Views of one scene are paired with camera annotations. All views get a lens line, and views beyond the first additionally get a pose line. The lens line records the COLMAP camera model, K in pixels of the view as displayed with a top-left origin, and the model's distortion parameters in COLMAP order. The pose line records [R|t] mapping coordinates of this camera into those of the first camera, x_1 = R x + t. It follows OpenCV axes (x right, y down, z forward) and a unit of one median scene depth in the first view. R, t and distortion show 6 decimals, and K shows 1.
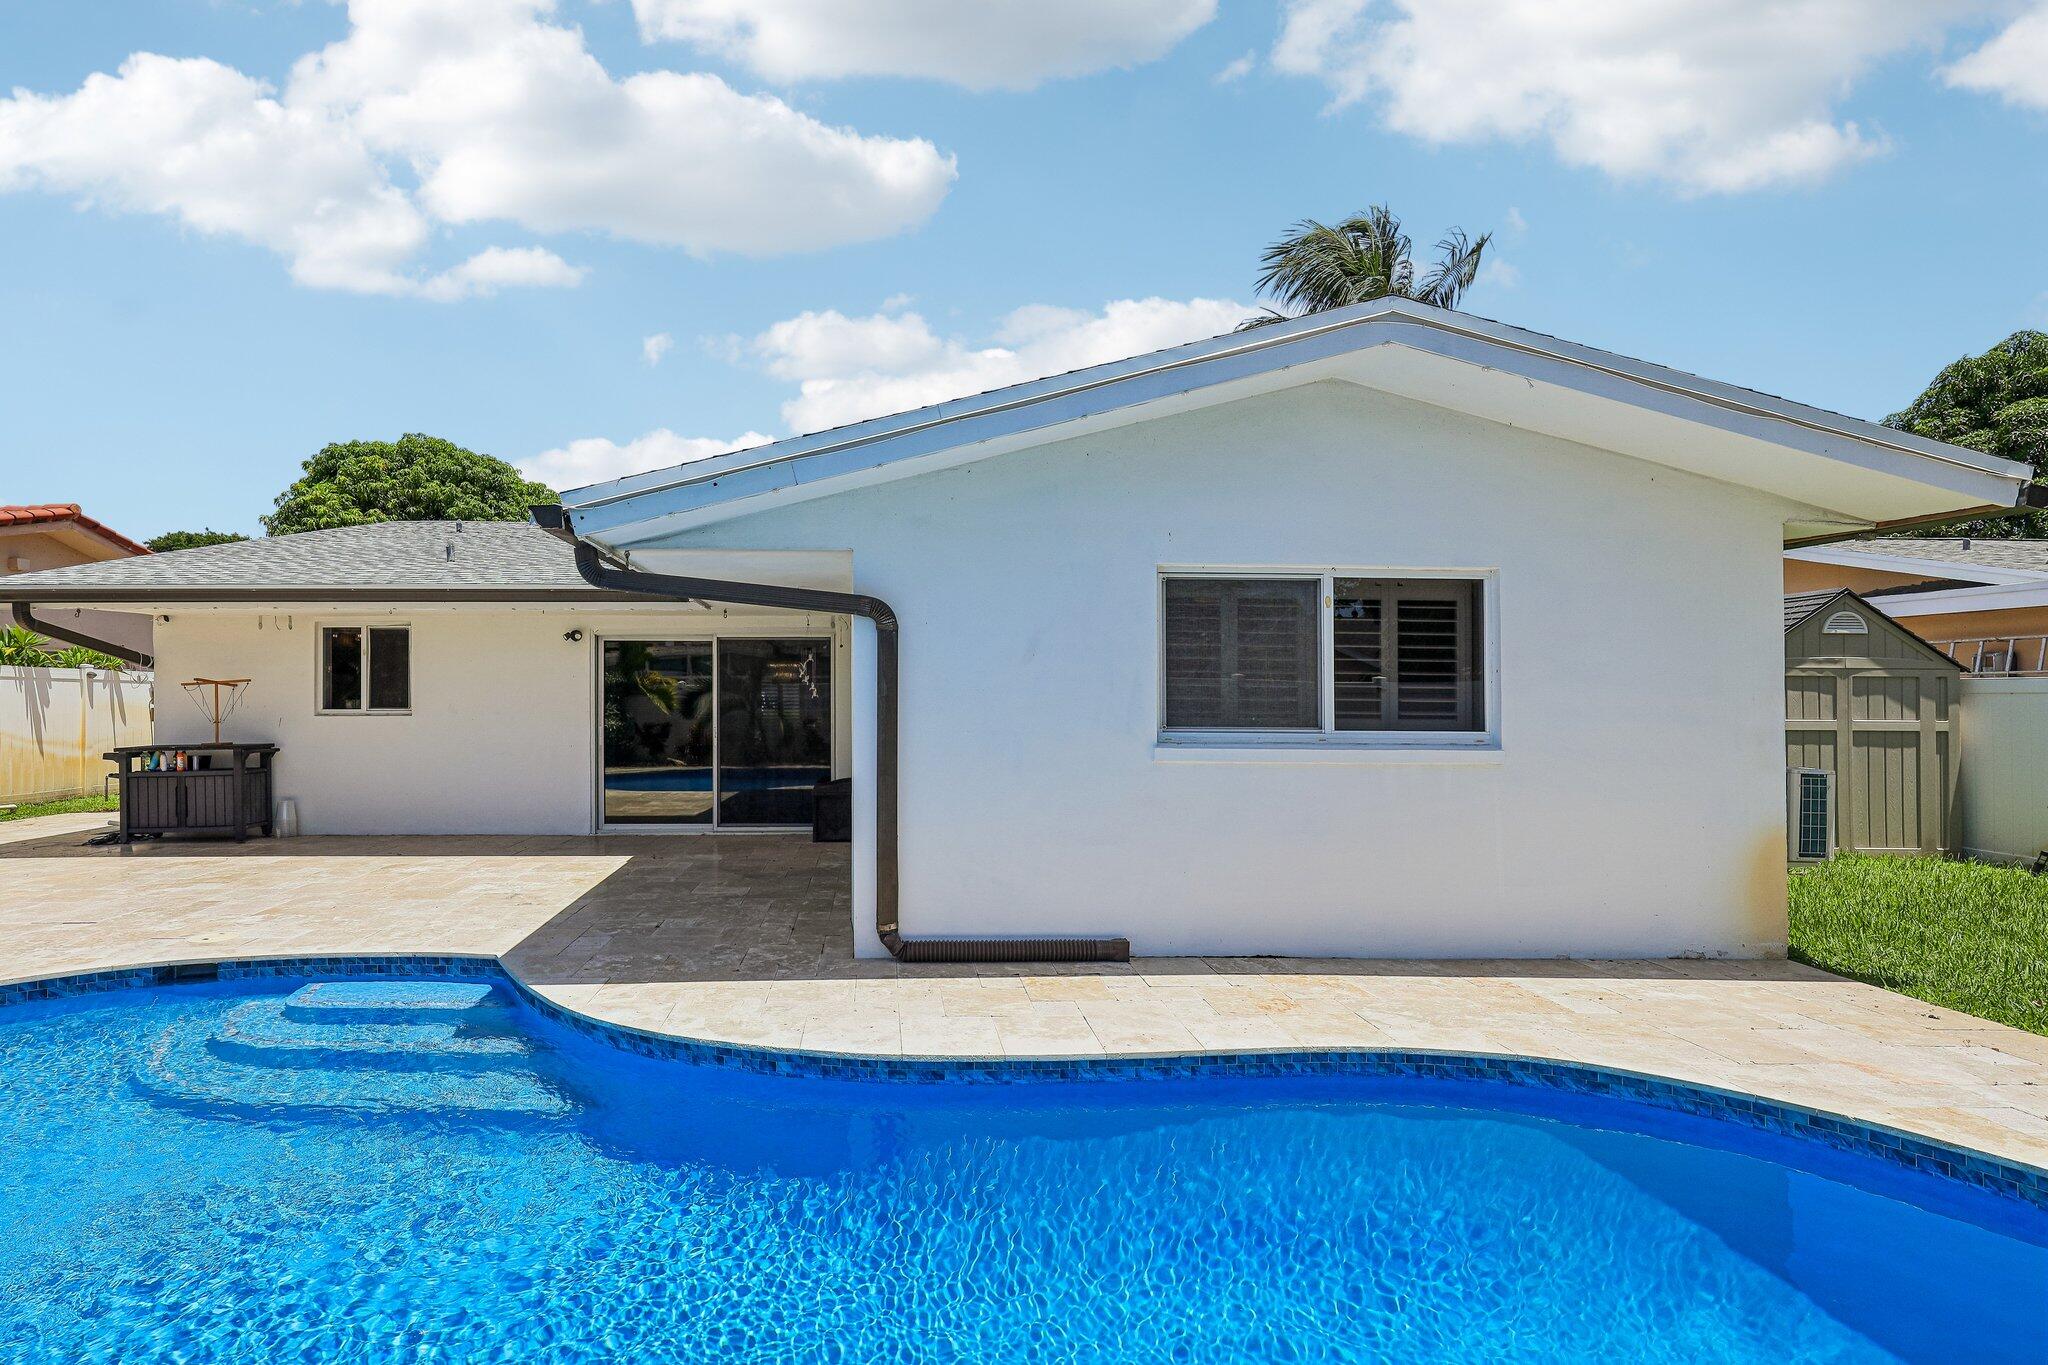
lens RADIAL K [[977.5, 0, 1024.0], [0, 977.5, 682.5], [0, 0, 1]] dist [-0.002338, -0.000368]
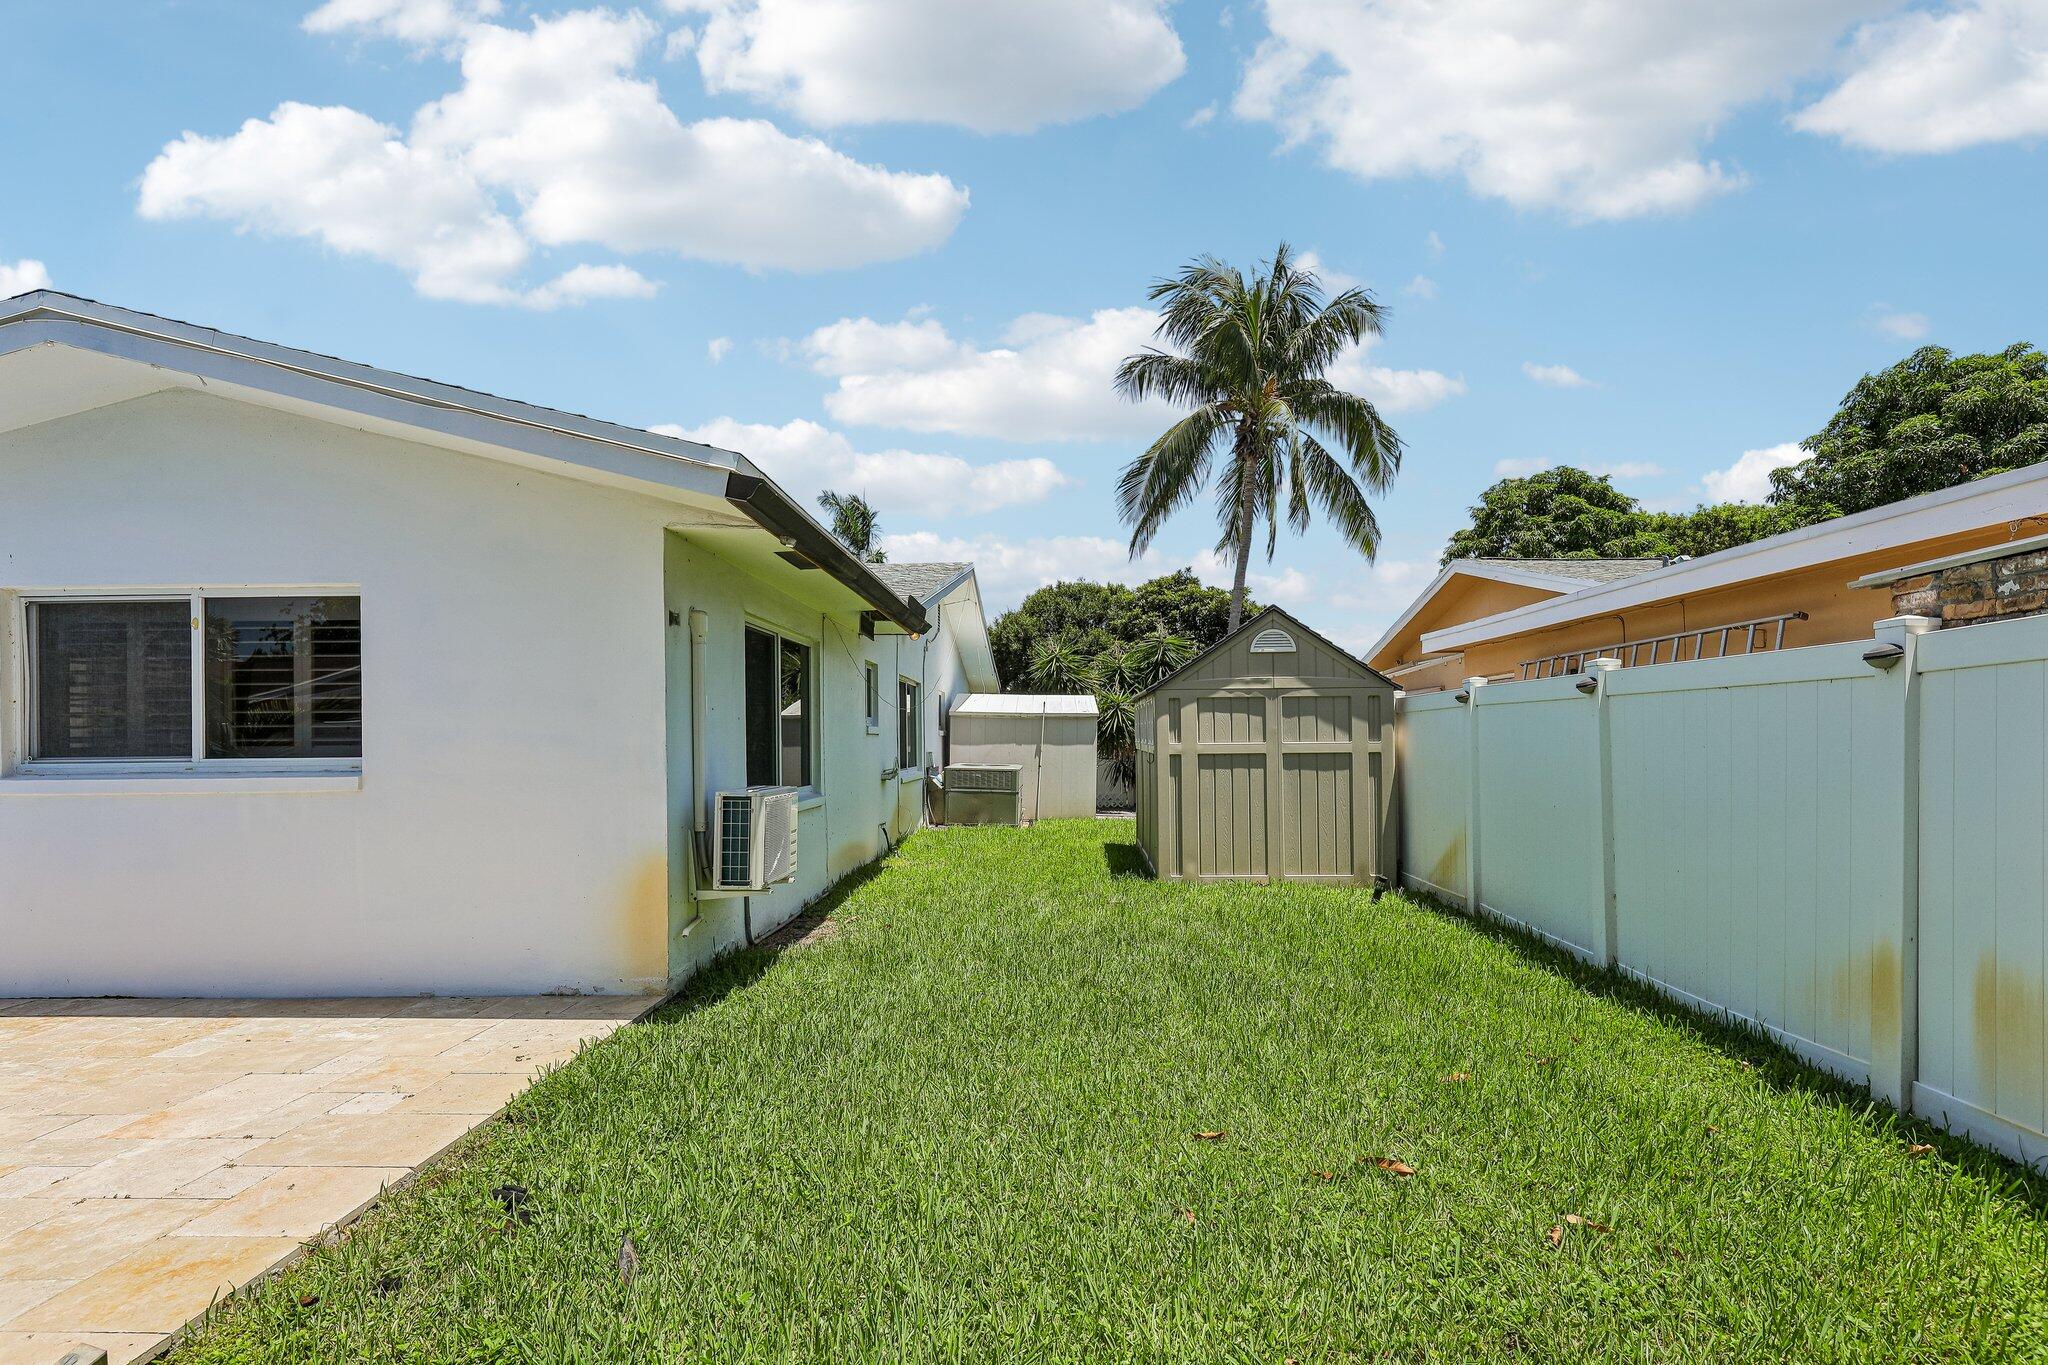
lens RADIAL K [[948.9, 0, 1025.5], [0, 948.9, 728.8], [0, 0, 1]] dist [-0.003540, 0.000046]
pose [[0.999149, -0.019482, -0.036358, 0.717299], [0.019567, 0.999807, 0.001965, 0.021055], [0.036312, -0.002675, 0.999337, 0.066786]]
